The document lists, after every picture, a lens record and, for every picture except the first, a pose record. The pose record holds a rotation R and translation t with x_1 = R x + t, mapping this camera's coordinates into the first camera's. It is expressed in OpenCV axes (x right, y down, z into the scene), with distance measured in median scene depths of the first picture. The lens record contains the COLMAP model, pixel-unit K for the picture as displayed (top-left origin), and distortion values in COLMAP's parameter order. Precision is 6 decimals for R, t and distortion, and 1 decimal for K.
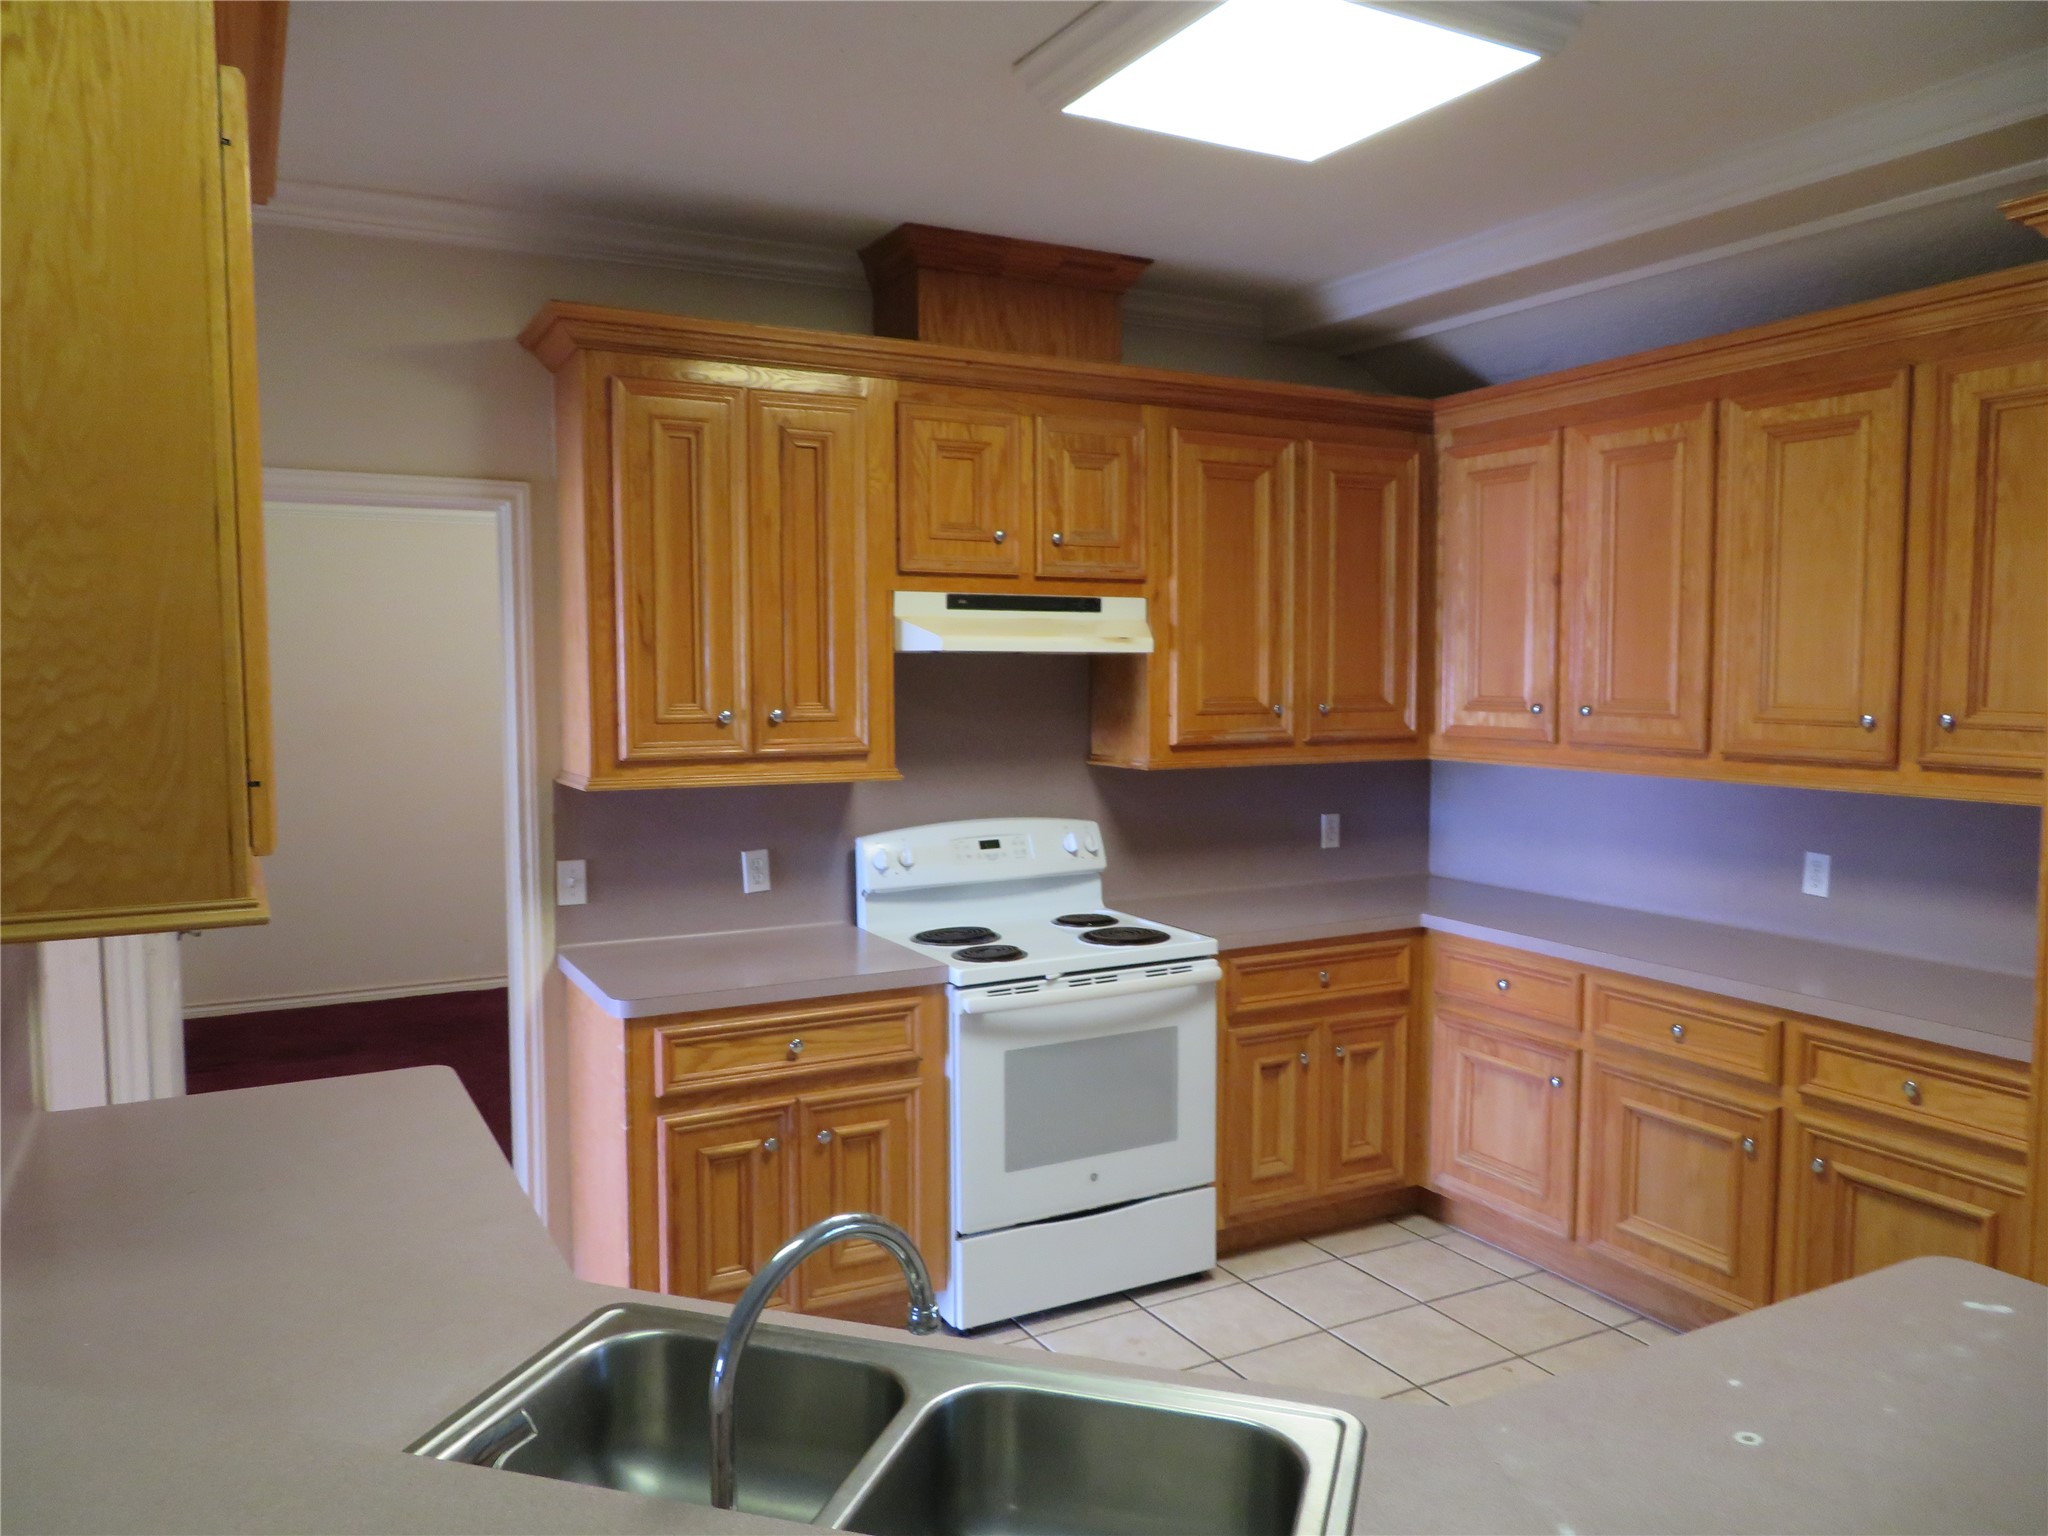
lens RADIAL K [[1467.6, 0, 1025.8], [0, 1467.6, 766.9], [0, 0, 1]] dist [-0.002376, 0.003306]
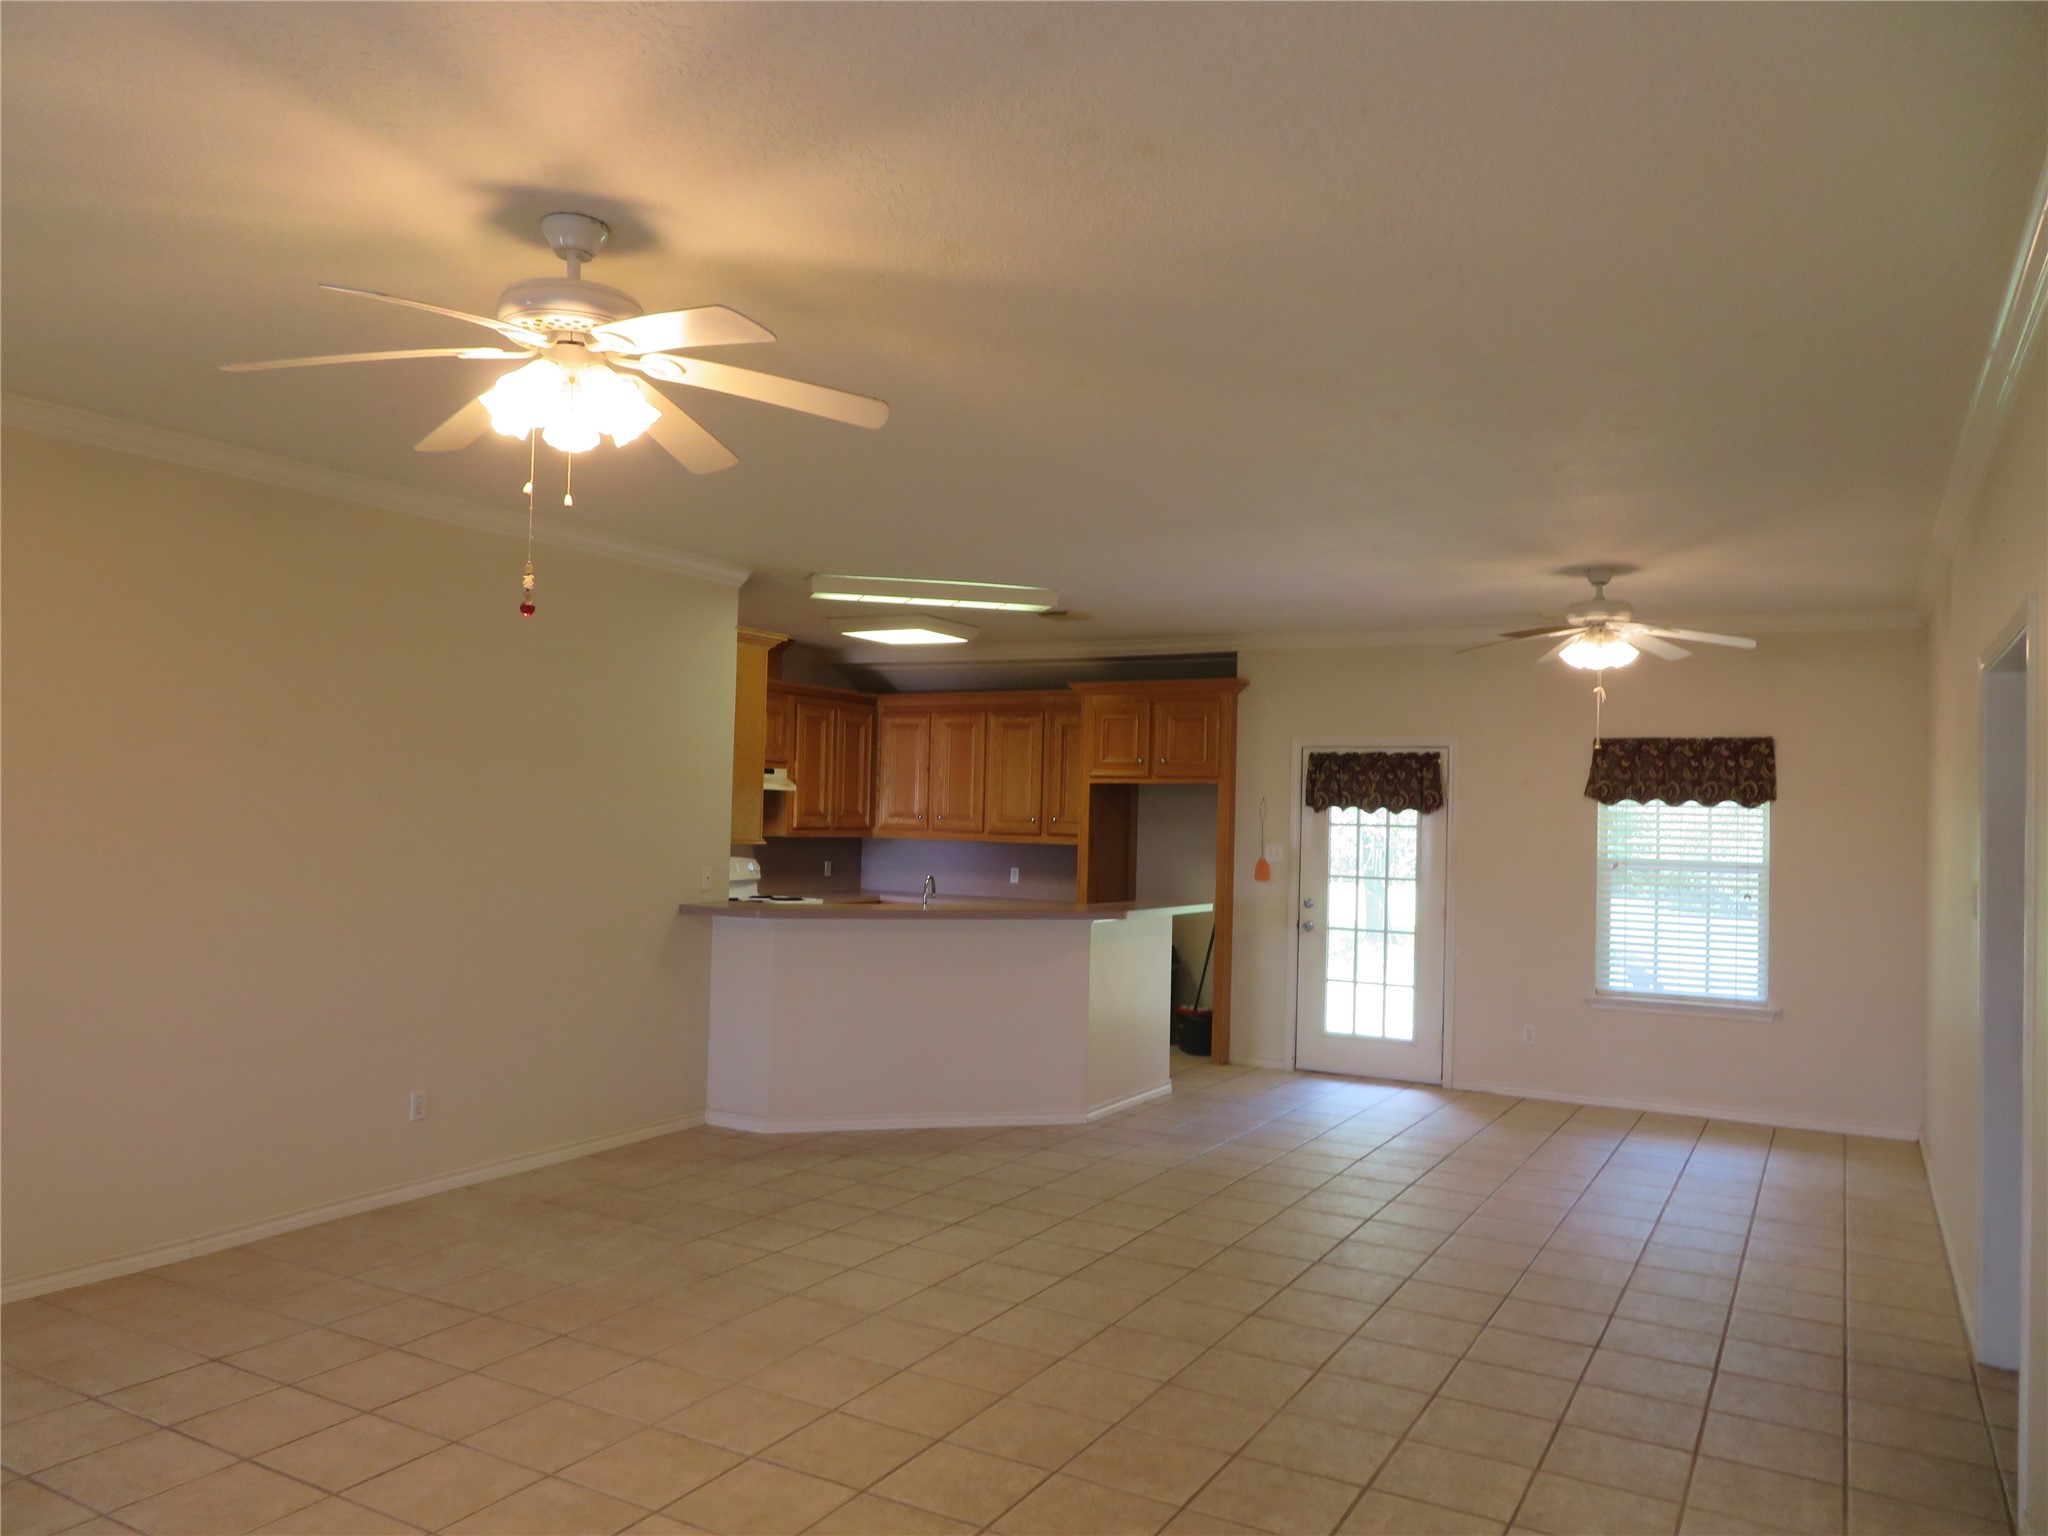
lens RADIAL K [[1466.2, 0, 1024.0], [0, 1466.2, 768.0], [0, 0, 1]] dist [-0.005150, 0.000239]
pose [[0.842886, 0.041151, 0.536516, -1.021611], [0.010112, 0.995684, -0.092256, 0.132777], [-0.537996, 0.083186, 0.838832, -1.475641]]
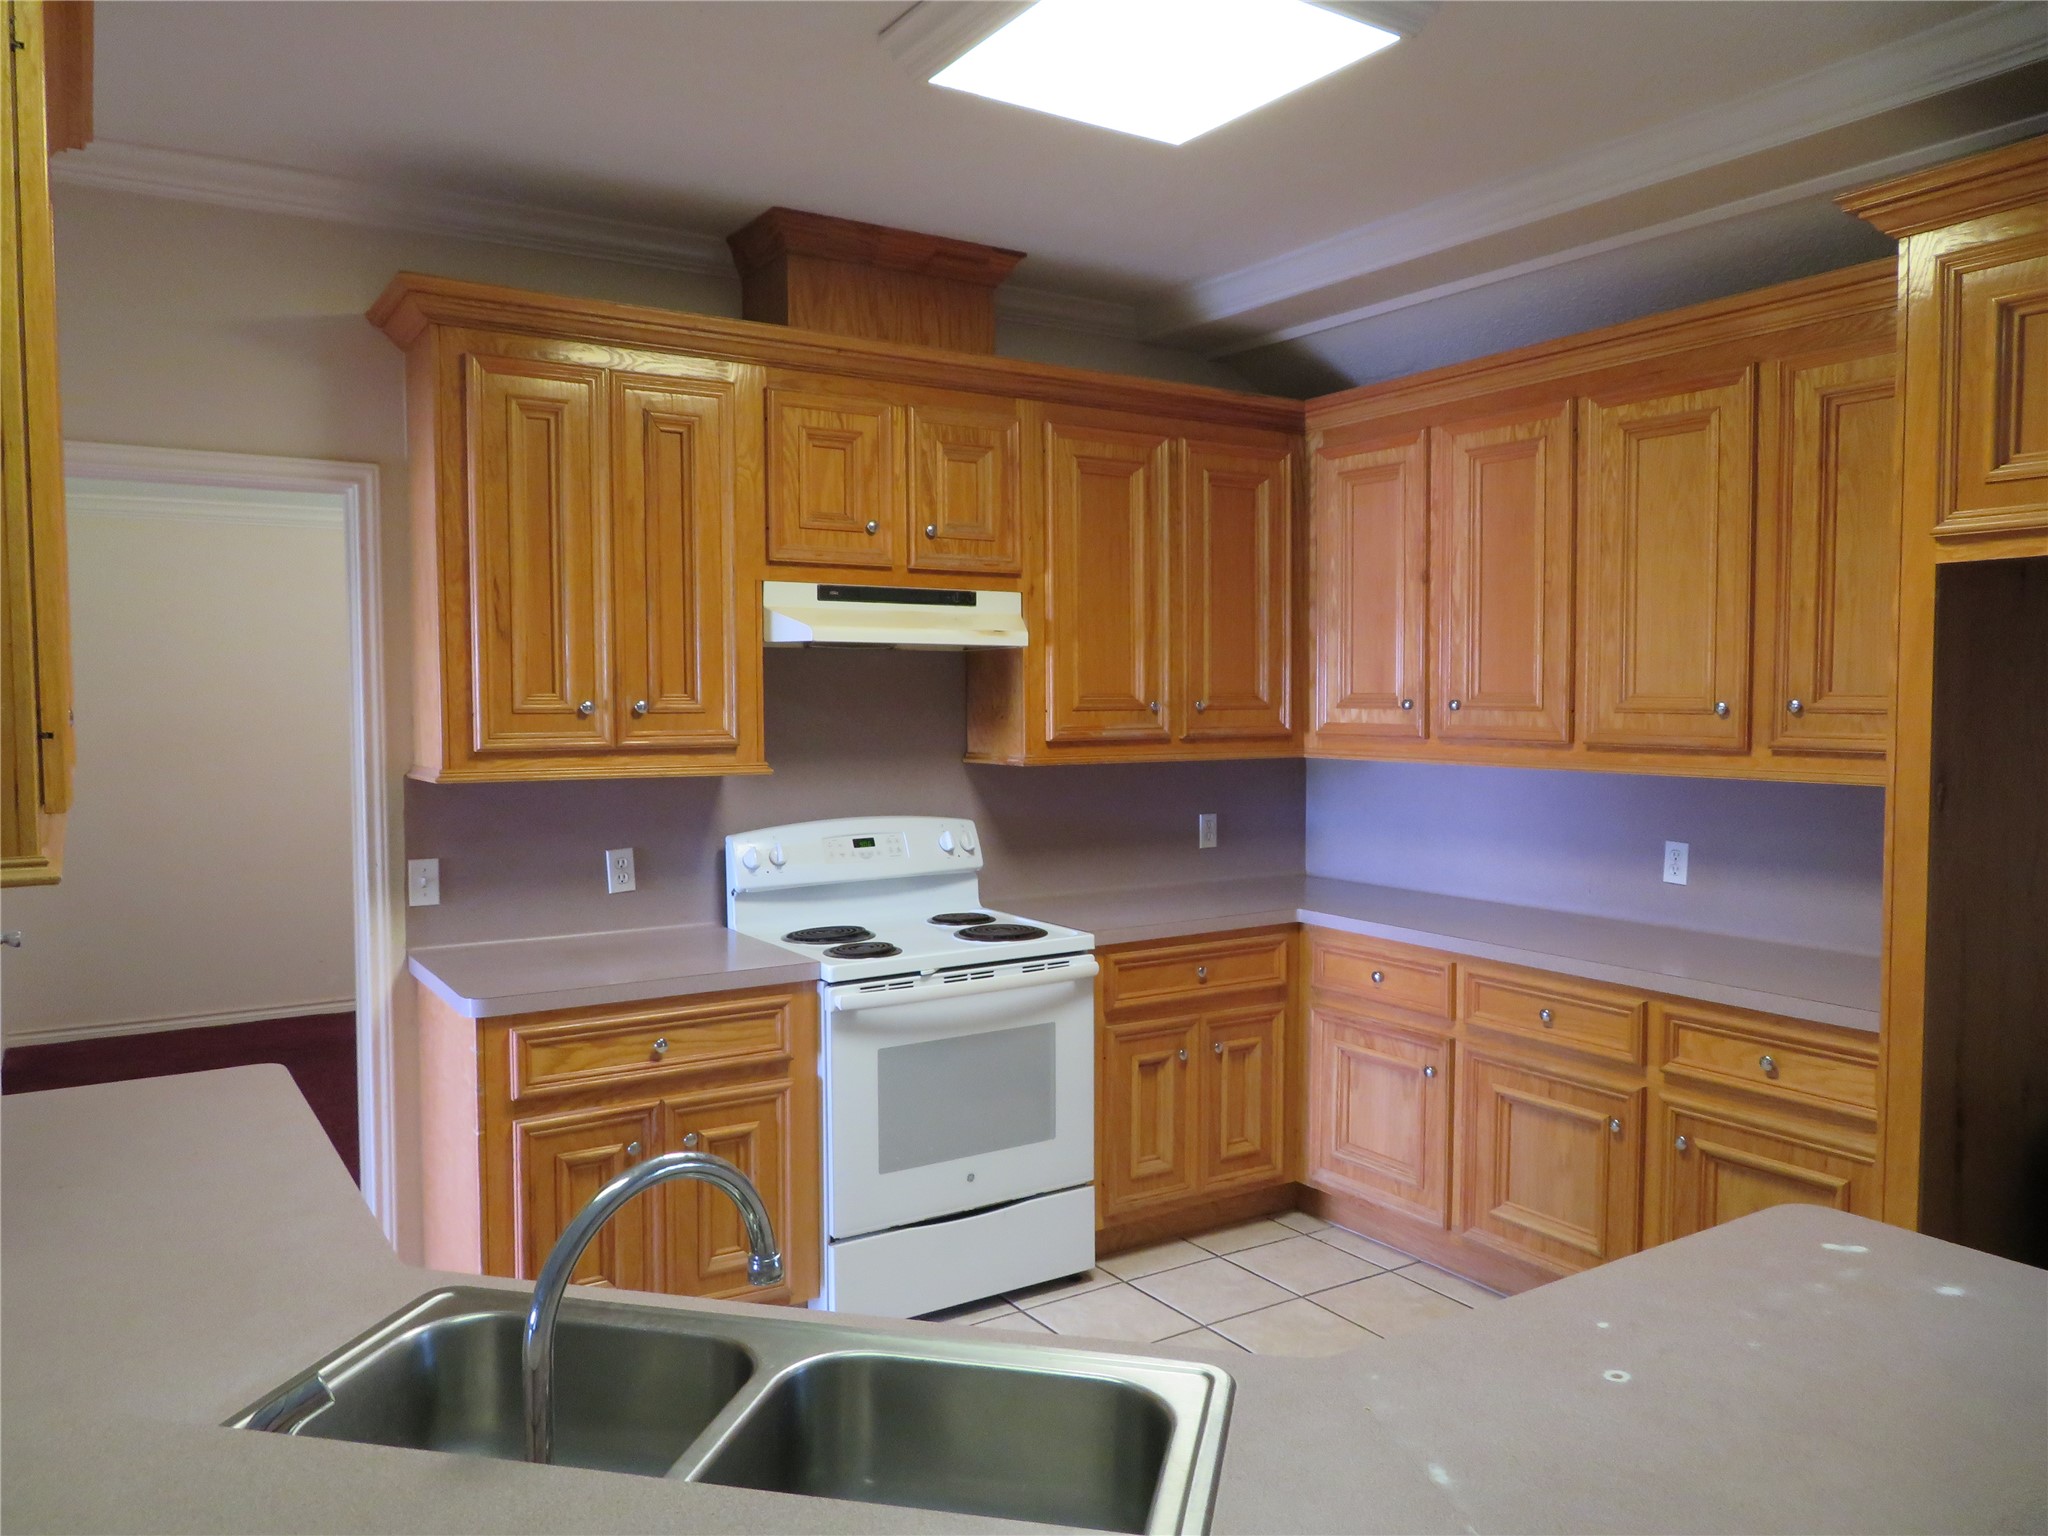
lens RADIAL K [[1466.2, 0, 1024.0], [0, 1466.2, 768.0], [0, 0, 1]] dist [-0.005150, 0.000239]
pose [[0.997056, -0.004711, 0.076537, 0.008096], [0.006168, 0.999804, -0.018807, 0.024188], [-0.076433, 0.019223, 0.996889, 0.015649]]
